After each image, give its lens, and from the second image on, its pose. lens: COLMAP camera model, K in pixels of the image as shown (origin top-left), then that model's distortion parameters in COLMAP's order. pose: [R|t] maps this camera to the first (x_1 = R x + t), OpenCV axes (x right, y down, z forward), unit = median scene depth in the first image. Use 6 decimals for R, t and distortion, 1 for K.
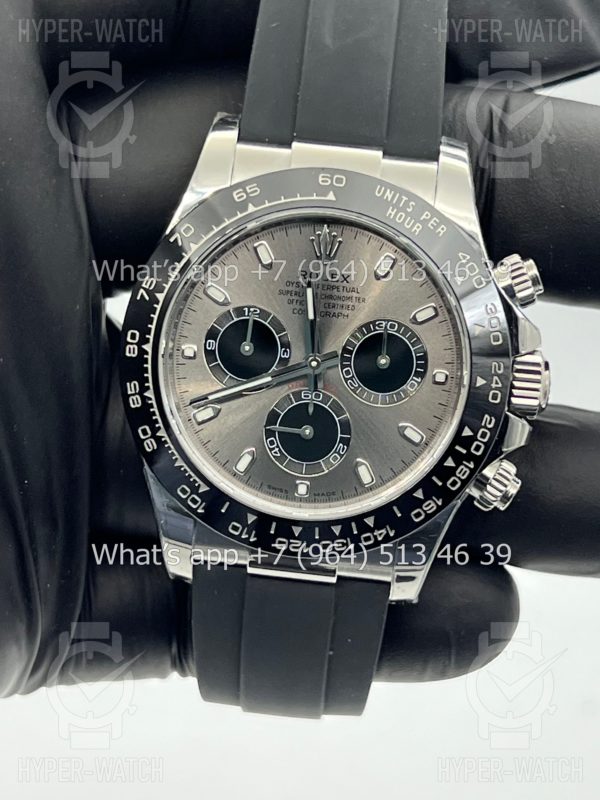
lens RADIAL K [[1798.9, 0, 298.8], [0, 1798.9, 400.9], [0, 0, 1]] dist [0.119269, 0.000000]
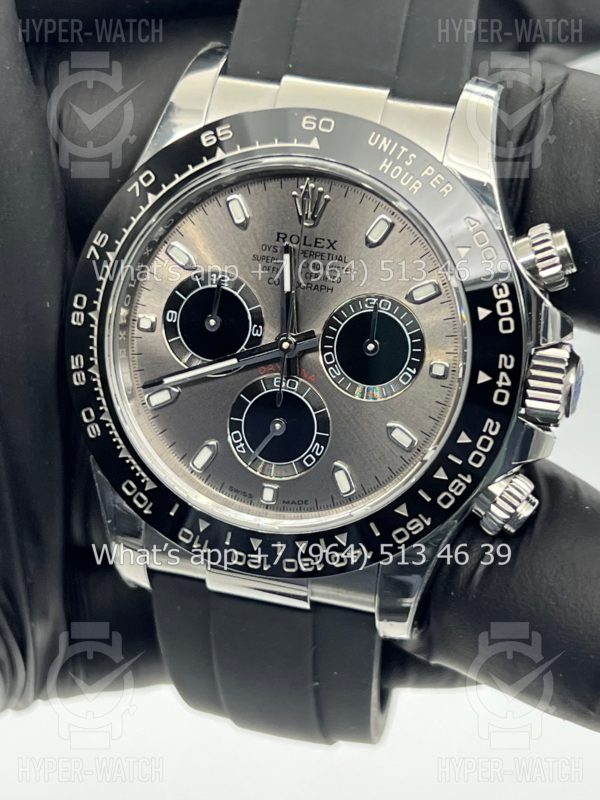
lens RADIAL K [[1798.9, 0, 299.3], [0, 1798.9, 402.8], [0, 0, 1]] dist [0.119269, 0.000000]
pose [[0.983172, 0.058226, -0.173152, 0.158628], [-0.053958, 0.998114, 0.029260, -0.018630], [0.174529, -0.019425, 0.984460, 0.181282]]
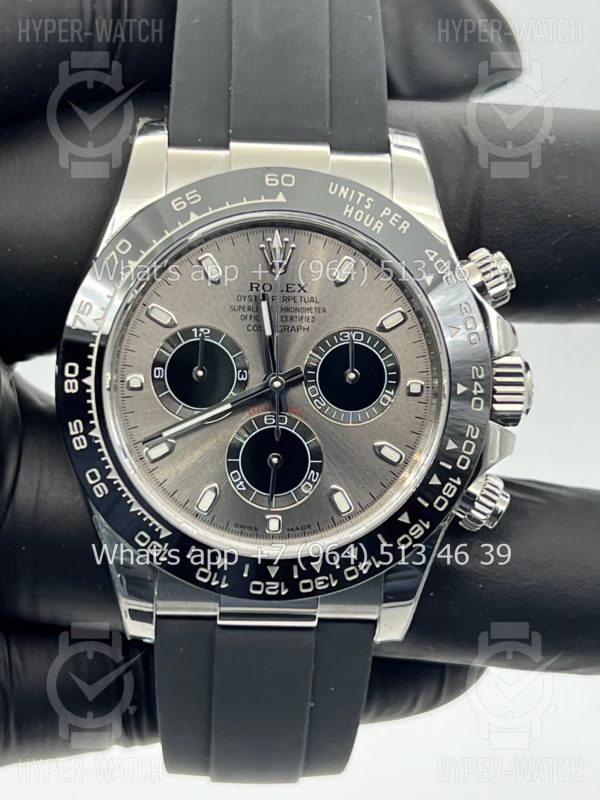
lens RADIAL K [[1798.9, 0, 302.7], [0, 1798.9, 396.5], [0, 0, 1]] dist [0.119269, 0.000000]
pose [[0.991486, -0.080542, 0.102316, -0.070768], [0.083576, 0.996170, -0.025707, 0.009697], [-0.099854, 0.034040, 0.994420, 0.102960]]
